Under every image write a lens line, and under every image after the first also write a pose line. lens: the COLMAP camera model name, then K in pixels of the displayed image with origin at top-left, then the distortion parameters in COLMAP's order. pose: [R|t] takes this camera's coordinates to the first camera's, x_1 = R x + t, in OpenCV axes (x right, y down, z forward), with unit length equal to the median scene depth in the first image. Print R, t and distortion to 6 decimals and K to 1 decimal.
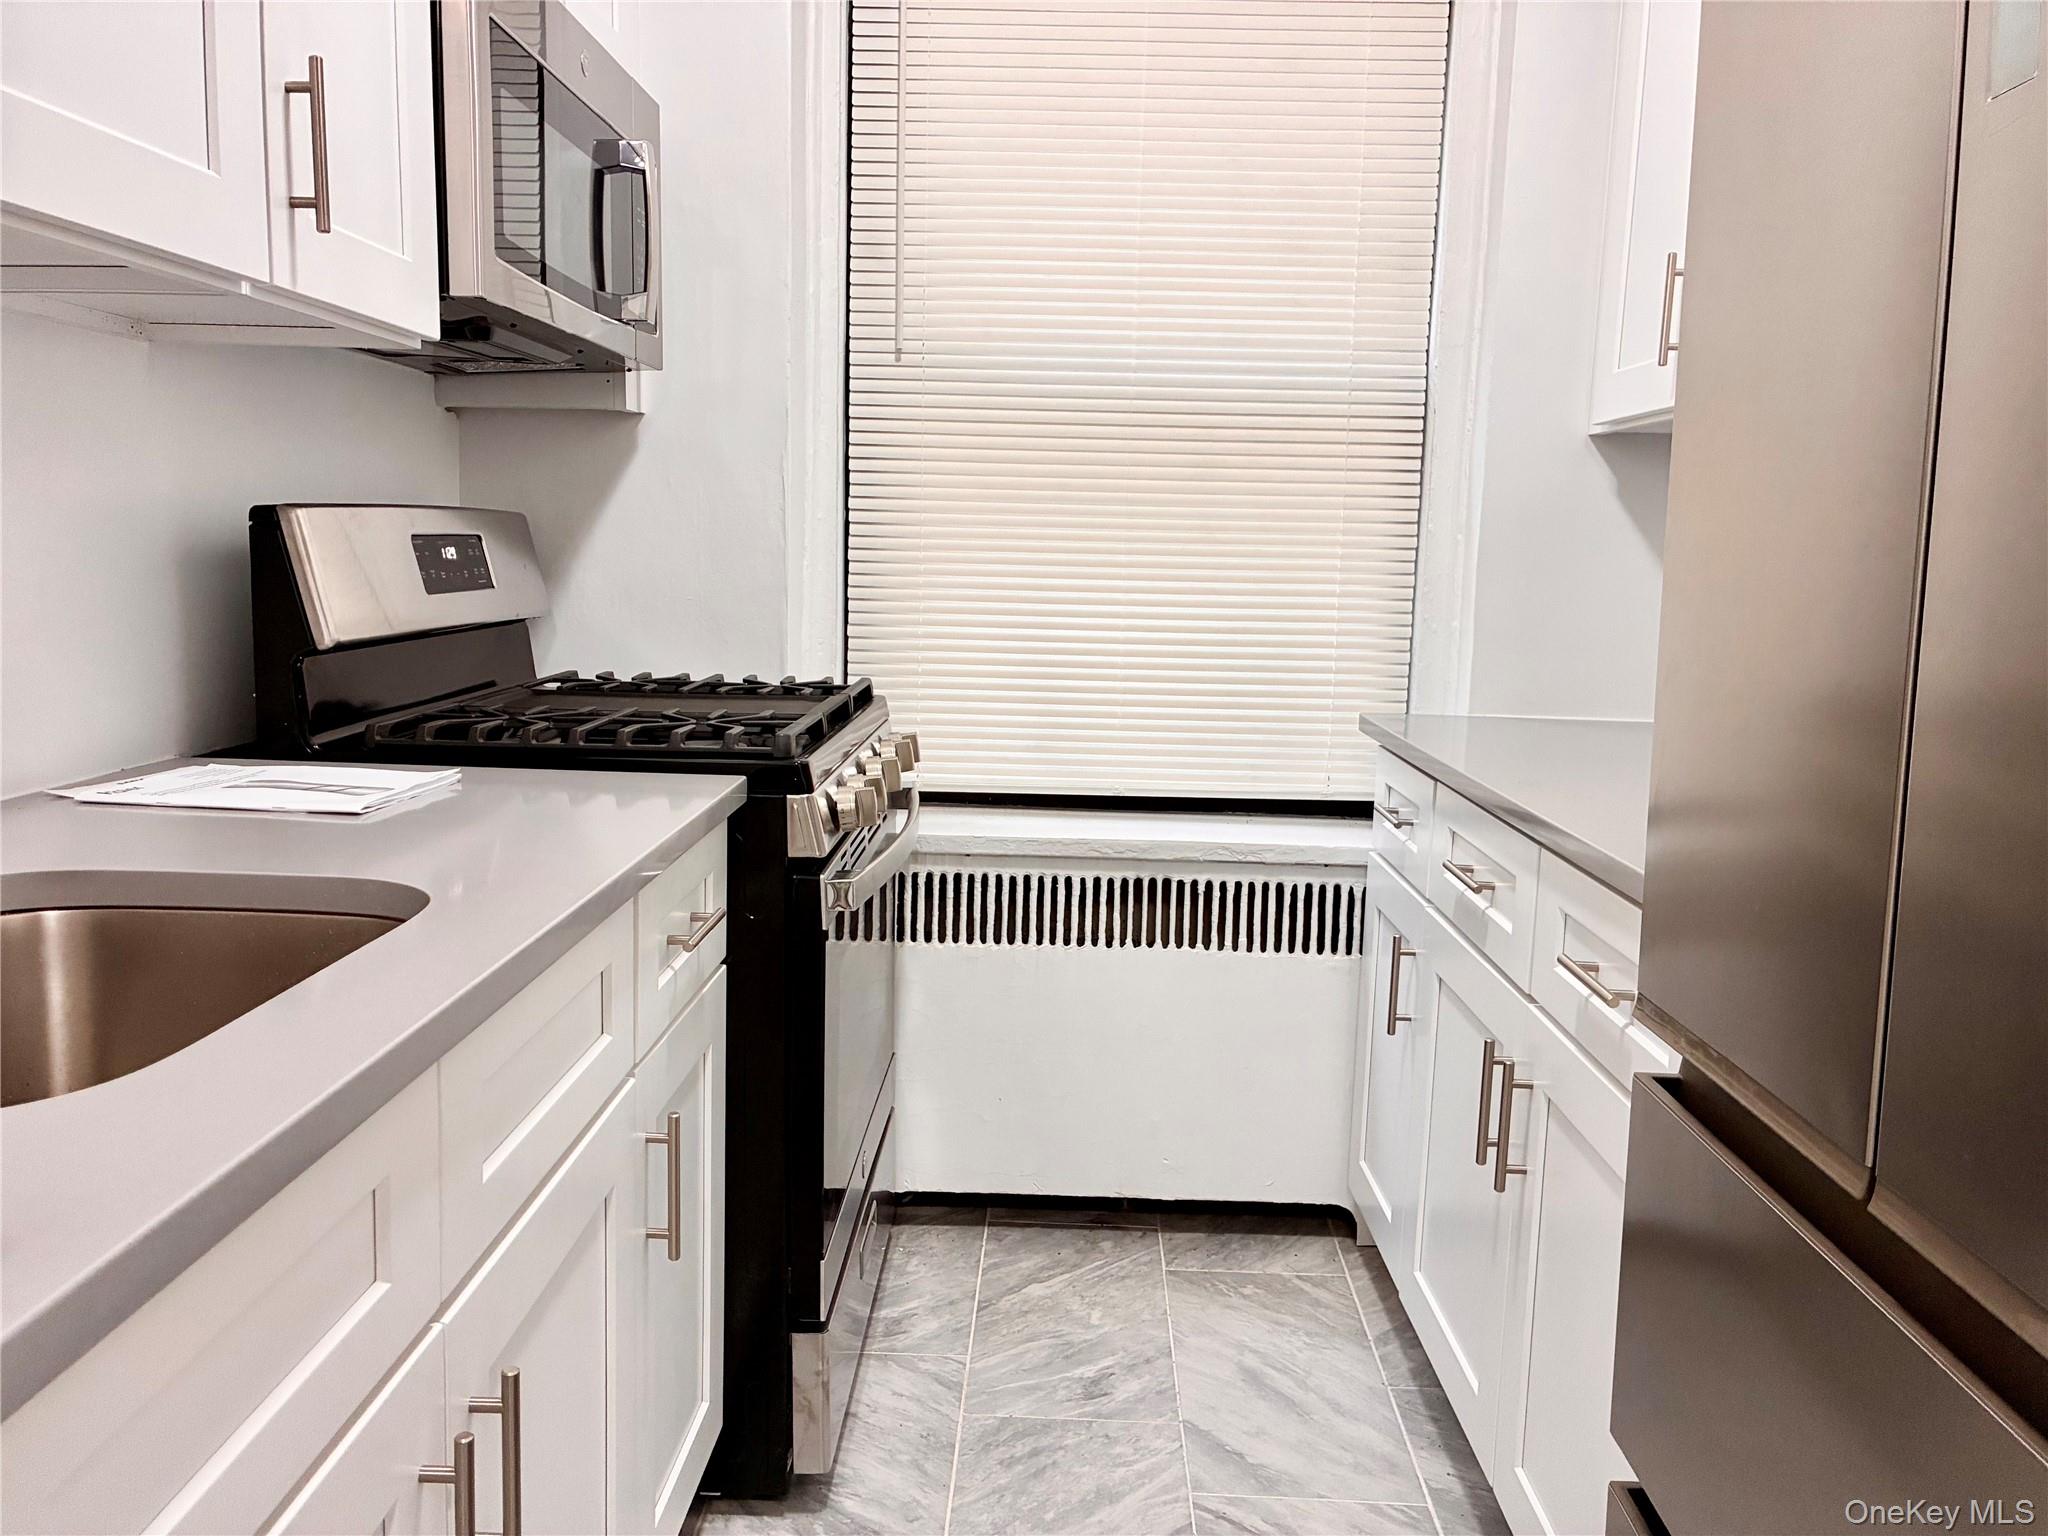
lens RADIAL K [[1629.8, 0, 1024.1], [0, 1629.8, 775.9], [0, 0, 1]] dist [0.068968, -0.079448]
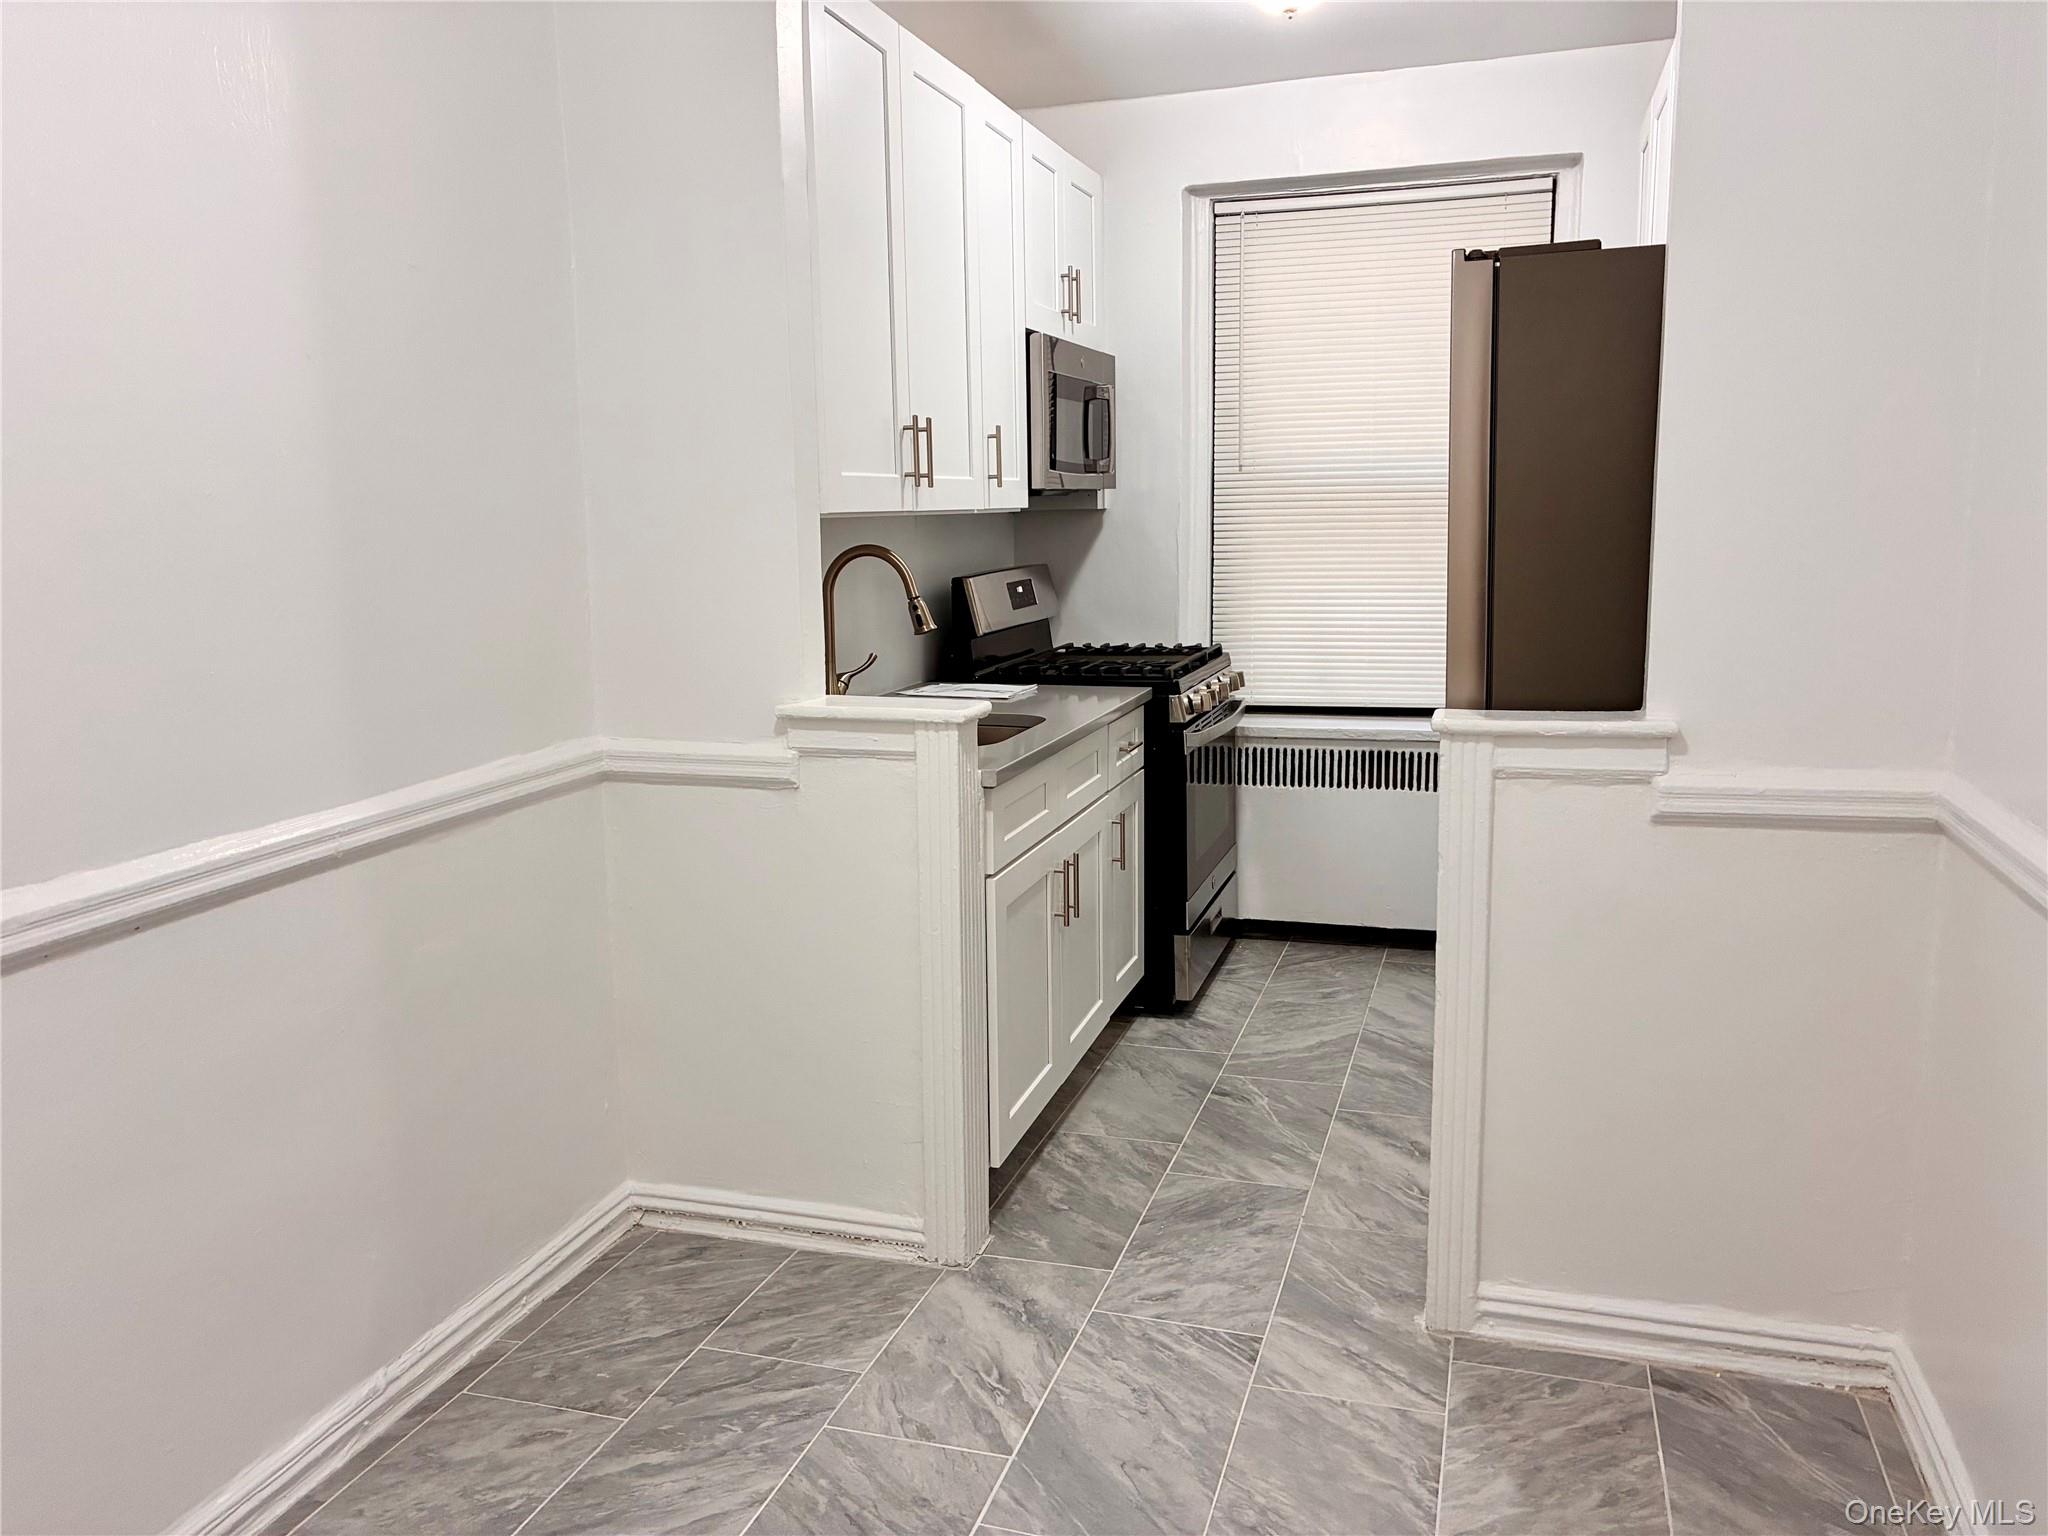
lens RADIAL K [[1629.8, 0, 1024.1], [0, 1629.8, 775.9], [0, 0, 1]] dist [0.068968, -0.079448]
pose [[0.964264, 0.002164, -0.264934, 0.195376], [0.003353, 0.999787, 0.020368, 0.056942], [0.264922, -0.020528, 0.964051, -0.933845]]
